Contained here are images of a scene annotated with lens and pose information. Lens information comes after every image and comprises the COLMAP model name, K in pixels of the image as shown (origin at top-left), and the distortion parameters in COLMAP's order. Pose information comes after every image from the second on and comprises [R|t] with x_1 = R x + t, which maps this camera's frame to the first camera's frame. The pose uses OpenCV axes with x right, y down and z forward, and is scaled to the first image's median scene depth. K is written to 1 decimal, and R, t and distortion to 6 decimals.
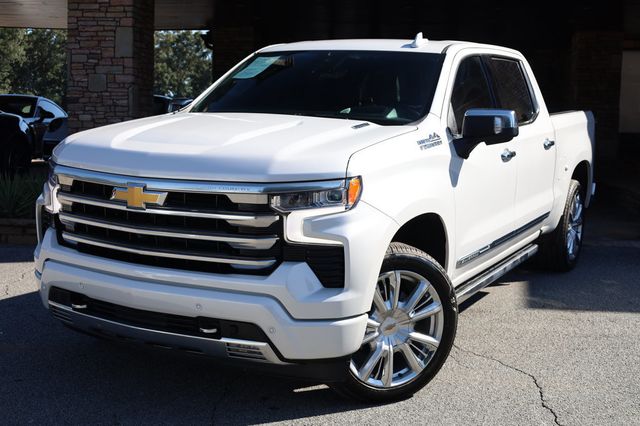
lens RADIAL K [[892.8, 0, 320.0], [0, 892.8, 213.0], [0, 0, 1]] dist [-0.022781, -0.011820]
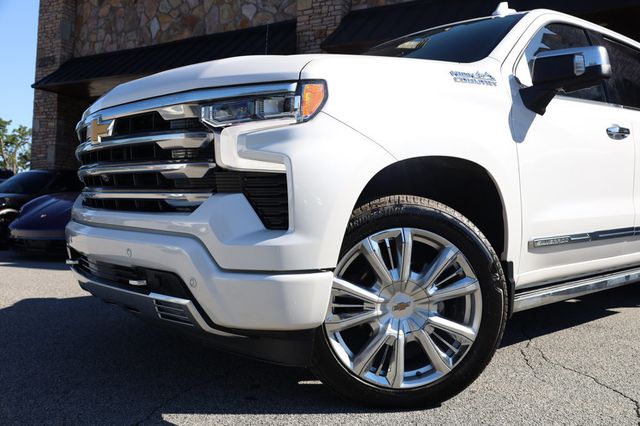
lens RADIAL K [[578.3, 0, 320.0], [0, 578.3, 213.0], [0, 0, 1]] dist [0.000624, -0.007347]
pose [[0.925391, -0.003273, -0.379001, 0.201934], [-0.045091, 0.991910, -0.118664, 0.112092], [0.376323, 0.126900, 0.917757, 0.522547]]
